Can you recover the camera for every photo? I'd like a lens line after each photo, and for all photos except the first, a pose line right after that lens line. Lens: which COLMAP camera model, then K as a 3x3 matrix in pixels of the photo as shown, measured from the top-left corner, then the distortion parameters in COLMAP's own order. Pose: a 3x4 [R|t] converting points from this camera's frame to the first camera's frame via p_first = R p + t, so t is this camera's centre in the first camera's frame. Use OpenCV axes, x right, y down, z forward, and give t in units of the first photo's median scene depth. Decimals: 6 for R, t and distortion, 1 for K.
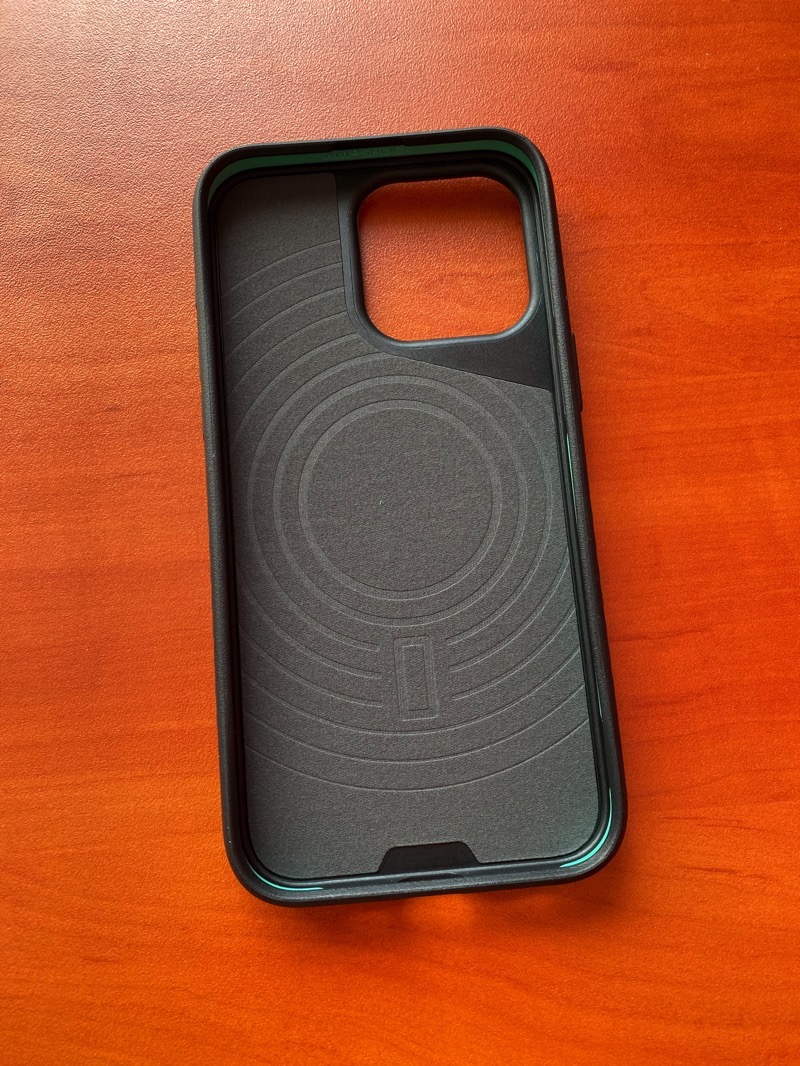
lens RADIAL K [[811.3, 0, 398.6], [0, 811.3, 538.9], [0, 0, 1]] dist [-0.026940, 0.017259]
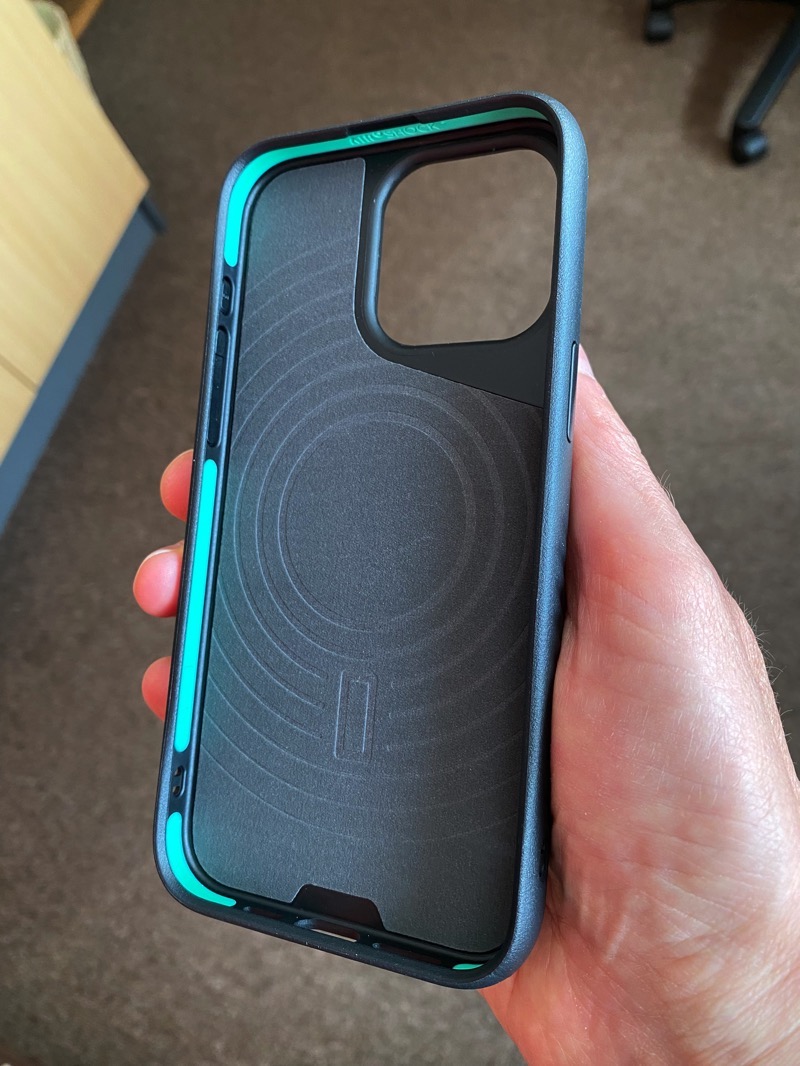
lens RADIAL K [[811.3, 0, 394.6], [0, 811.3, 528.7], [0, 0, 1]] dist [-0.026940, 0.017259]
pose [[0.902097, 0.121573, -0.414055, 0.485299], [-0.100781, 0.992315, 0.071788, -0.128751], [0.419601, -0.023031, 0.907417, 0.210838]]
